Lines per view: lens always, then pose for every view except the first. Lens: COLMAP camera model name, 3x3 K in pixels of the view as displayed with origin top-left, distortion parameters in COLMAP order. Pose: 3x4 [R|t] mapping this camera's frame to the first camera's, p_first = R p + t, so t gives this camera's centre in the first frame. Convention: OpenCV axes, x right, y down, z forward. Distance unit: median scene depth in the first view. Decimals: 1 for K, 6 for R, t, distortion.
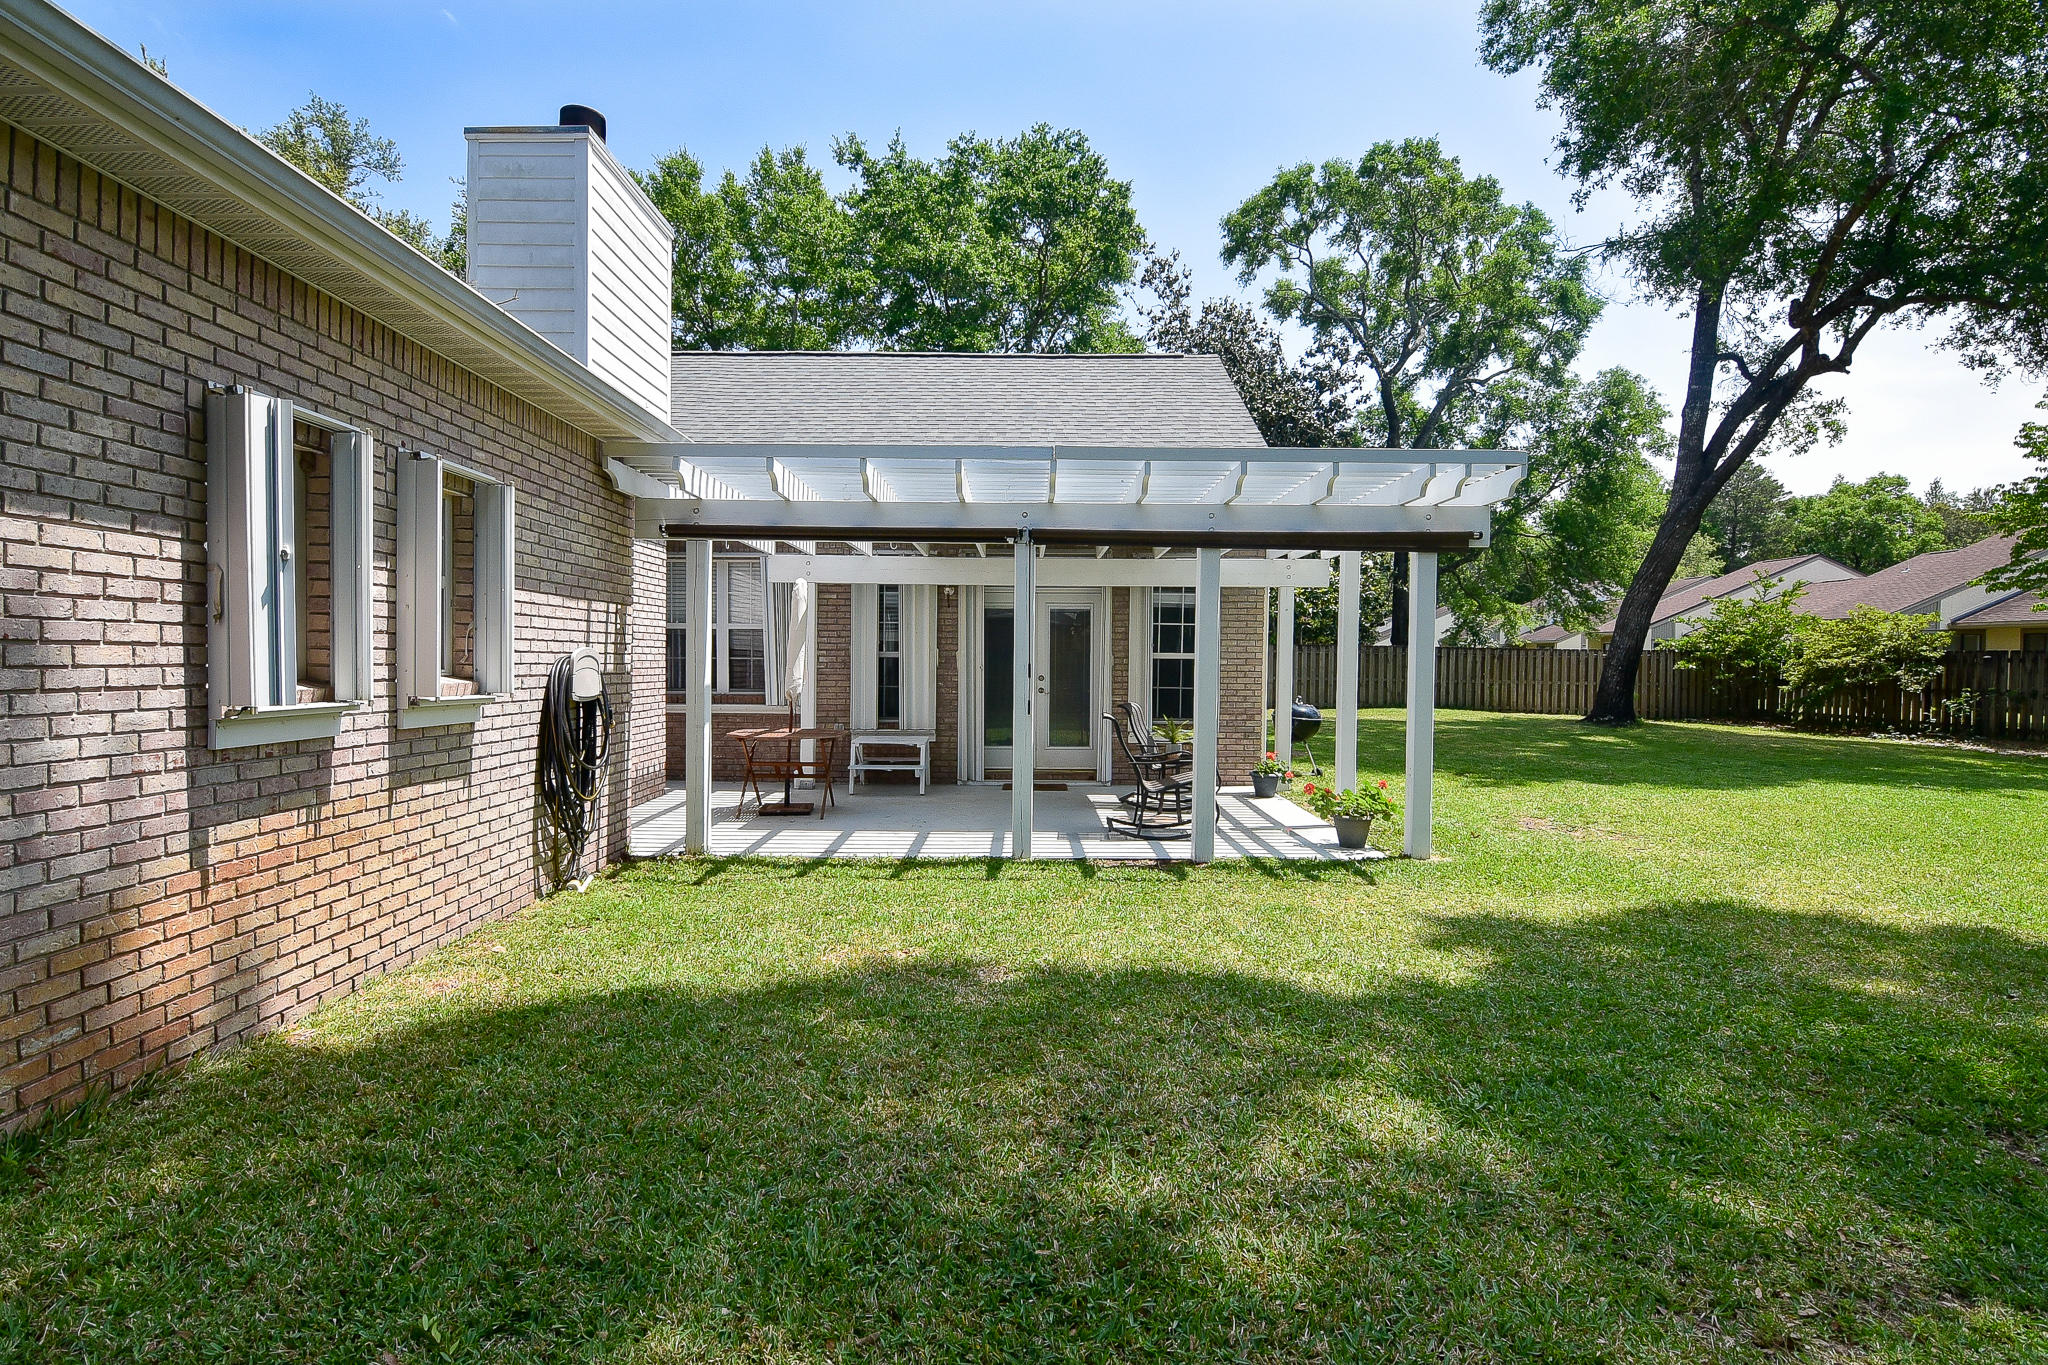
lens RADIAL K [[989.1, 0, 1024.0], [0, 989.1, 682.5], [0, 0, 1]] dist [-0.017637, 0.000031]
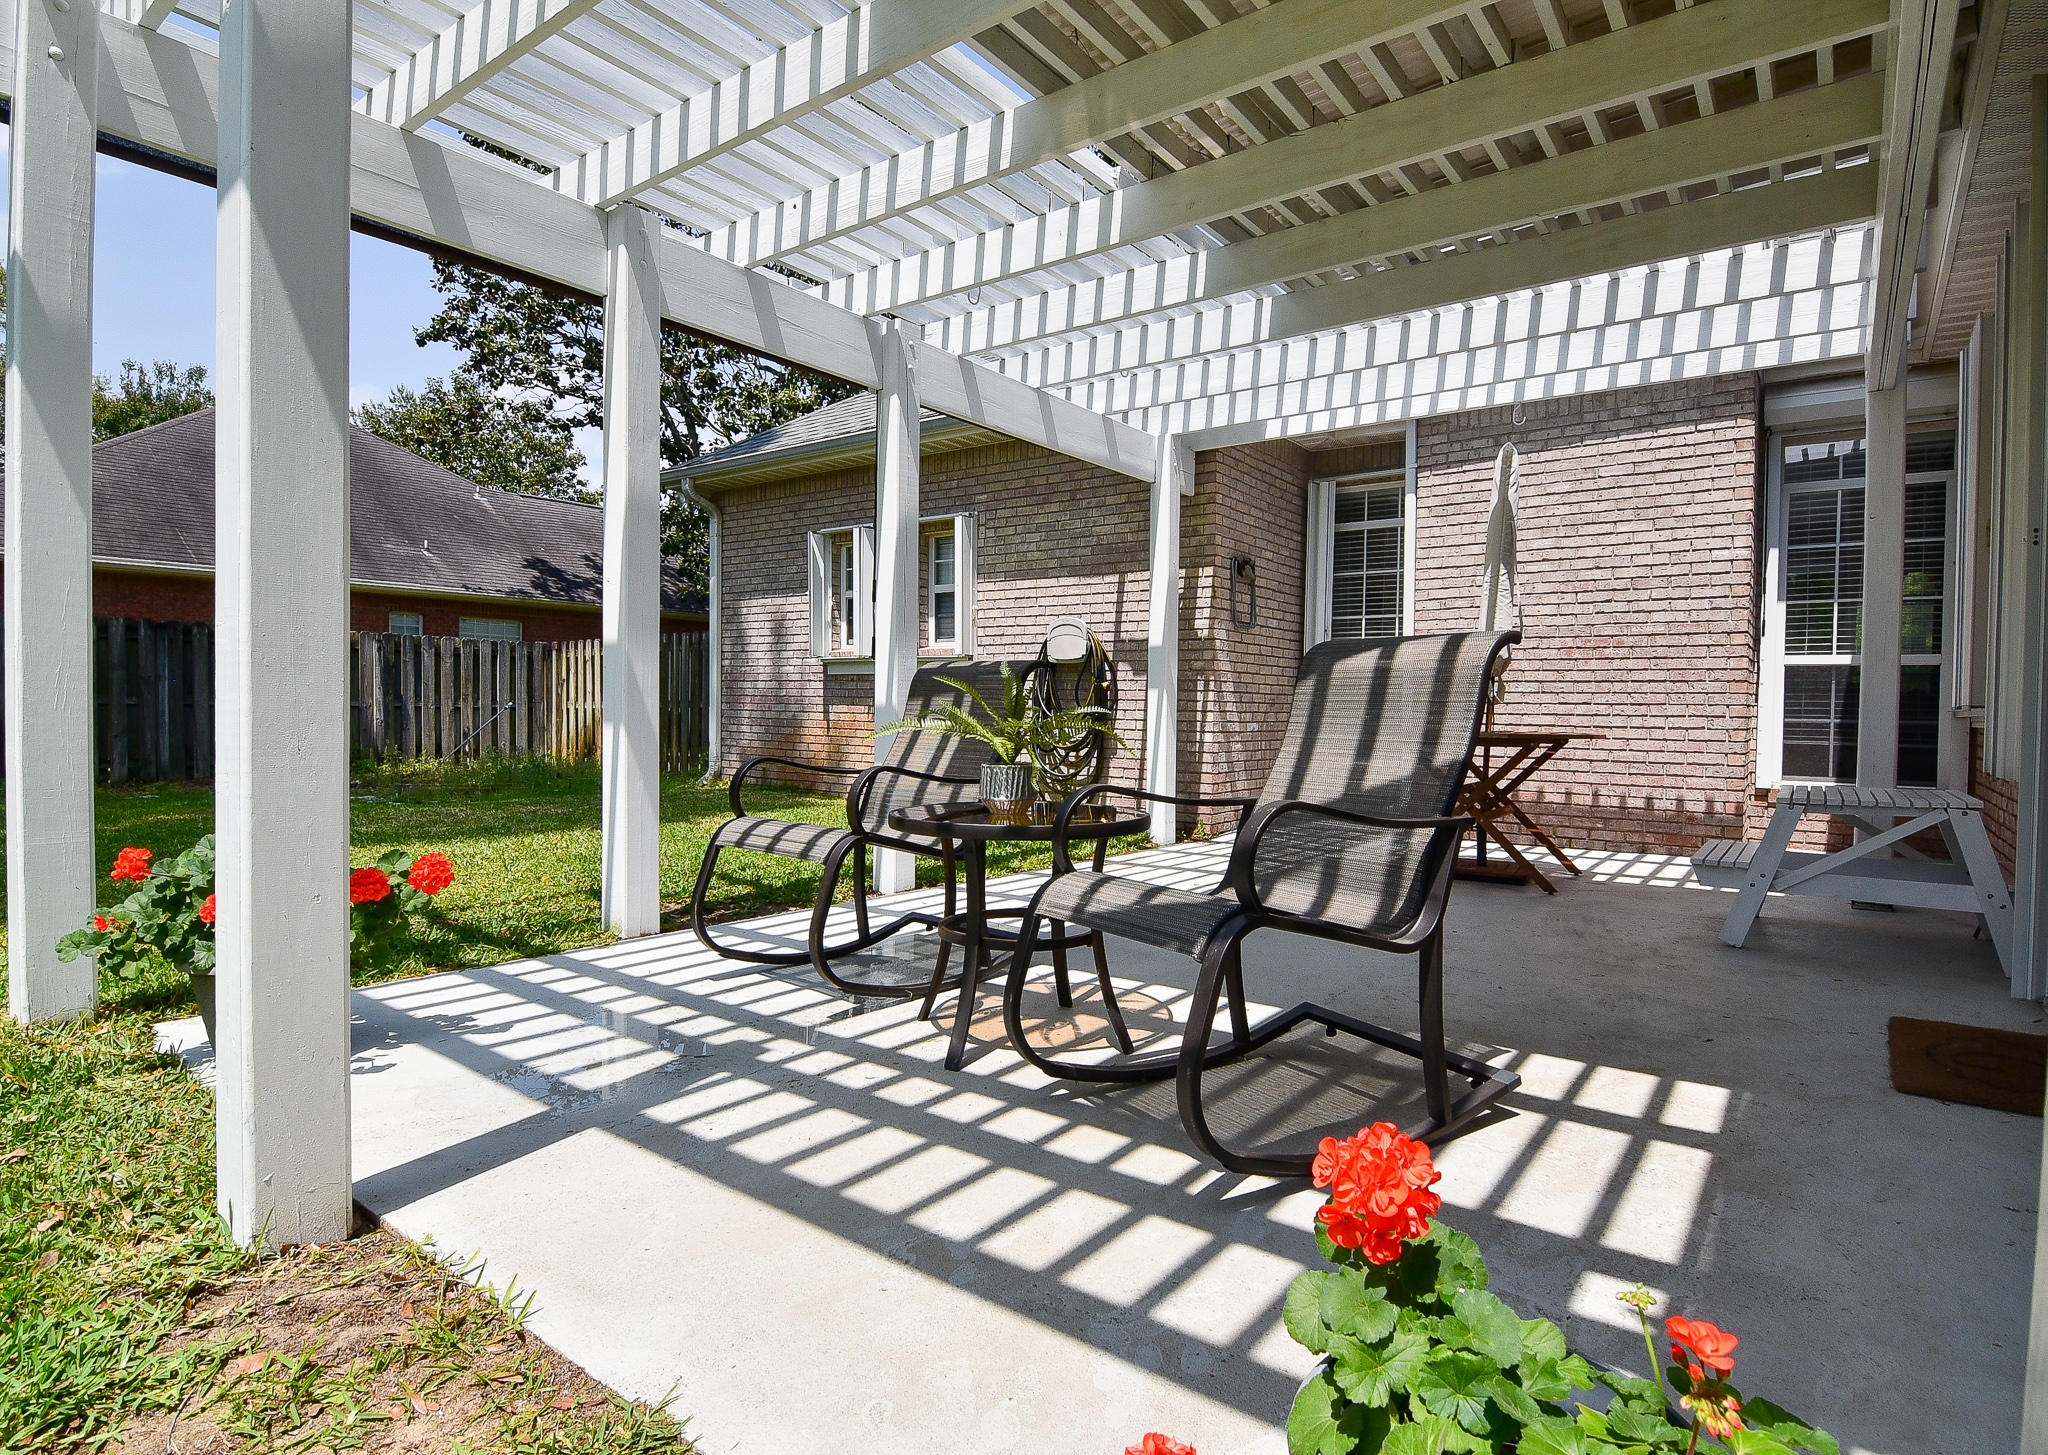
lens RADIAL K [[1057.4, 0, 1080.4], [0, 1057.4, 729.3], [0, 0, 1]] dist [-0.006184, -0.000900]
pose [[-0.587267, -0.001674, -0.809391, 0.780620], [-0.038266, 0.998937, 0.025698, 0.089545], [0.808488, 0.046064, -0.586707, 2.434303]]
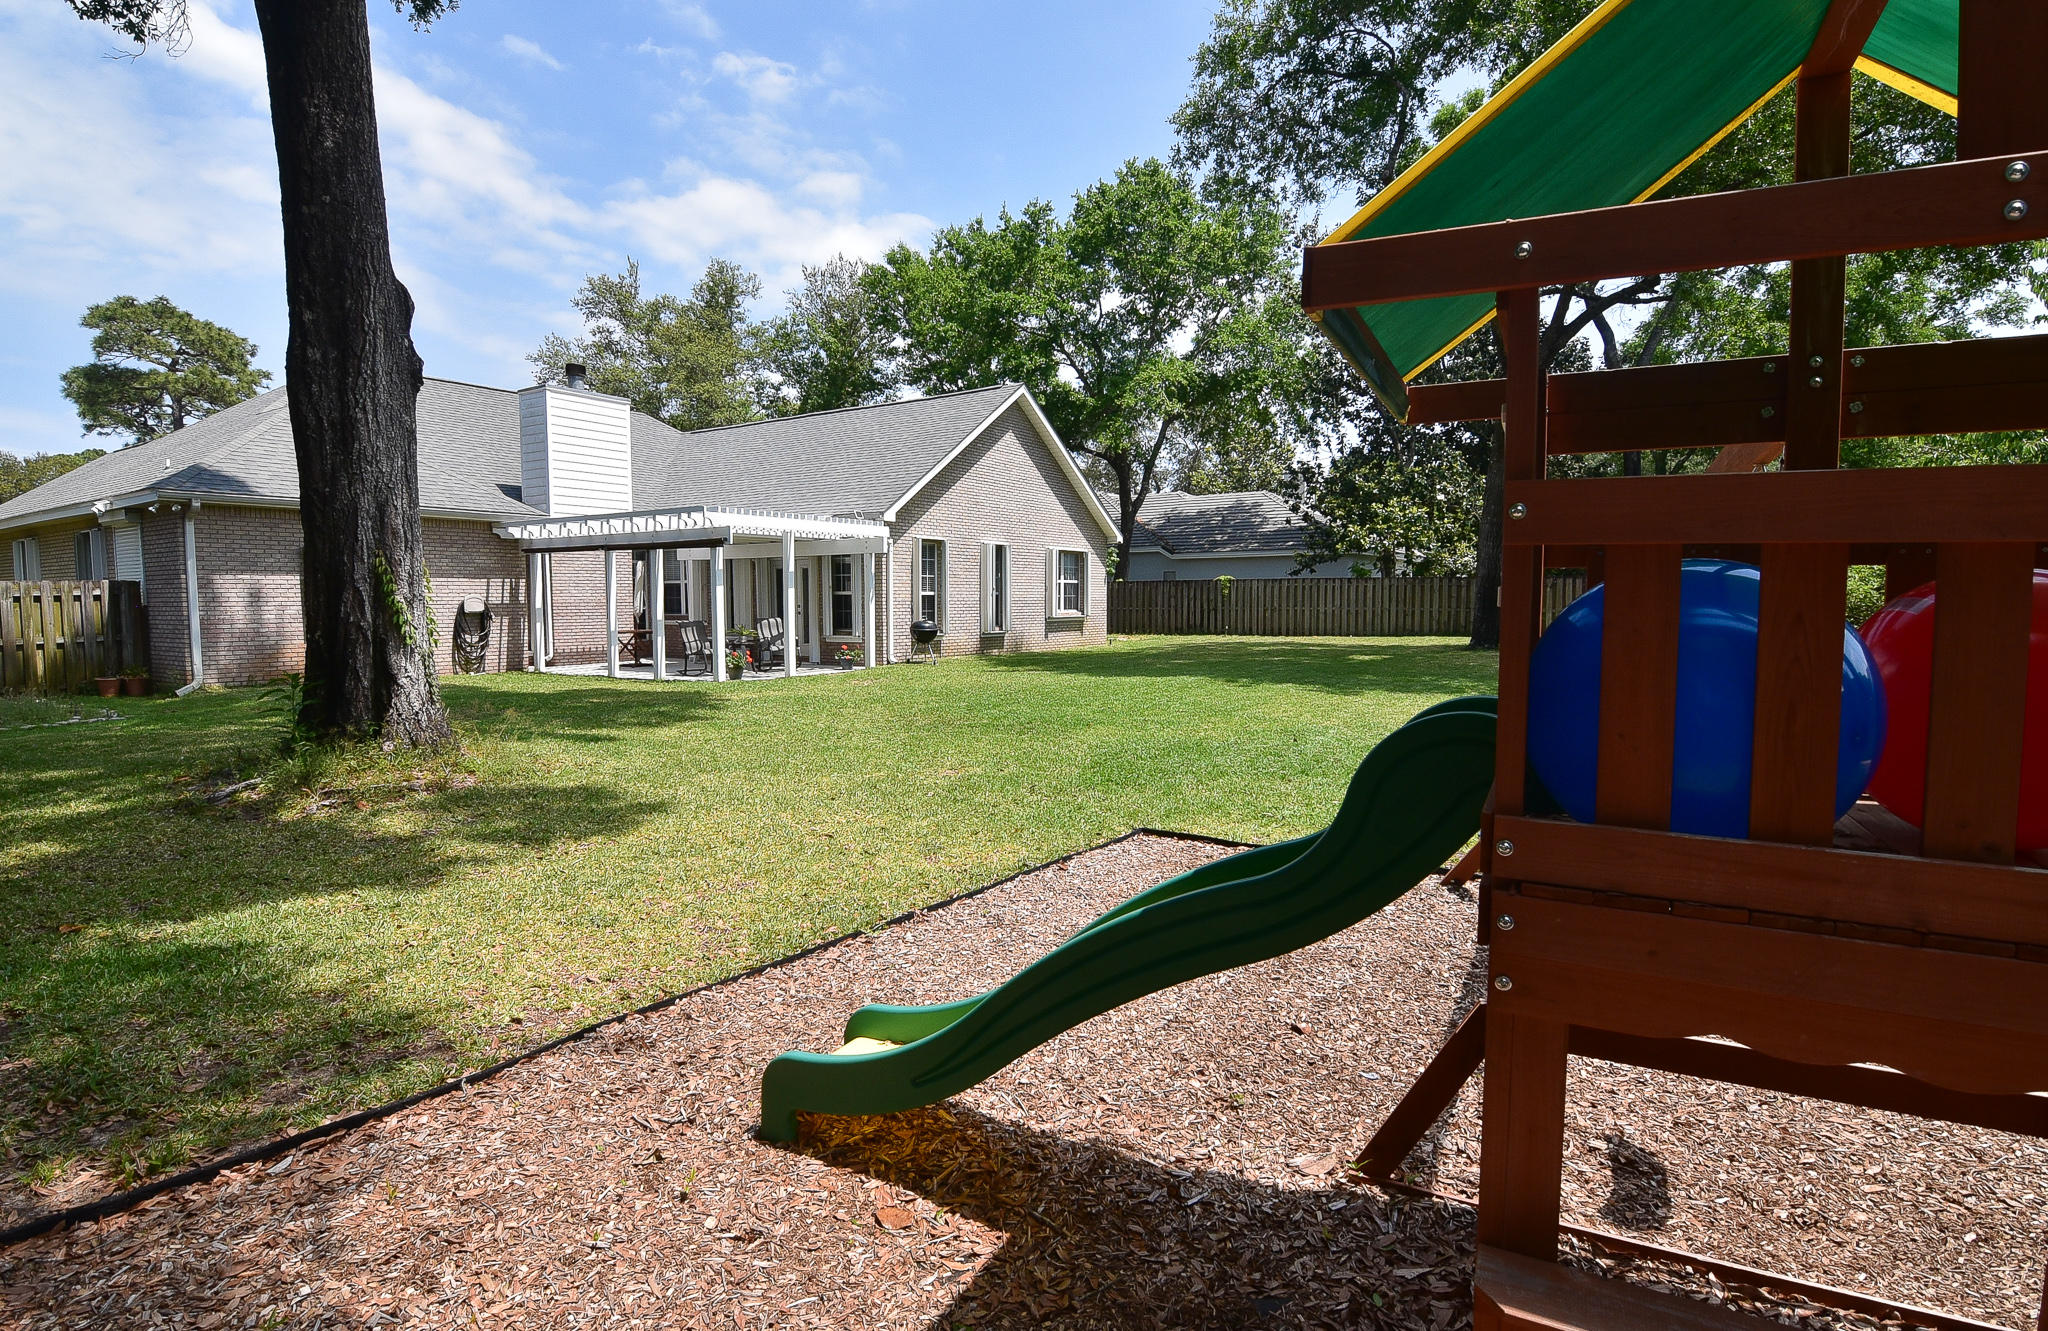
lens RADIAL K [[1007.8, 0, 1012.0], [0, 1007.8, 670.3], [0, 0, 1]] dist [-0.001799, -0.014750]
pose [[0.826650, 0.028355, -0.562001, 3.684487], [-0.000773, 0.998786, 0.049256, 0.058126], [0.562715, -0.040282, 0.825669, -0.868661]]
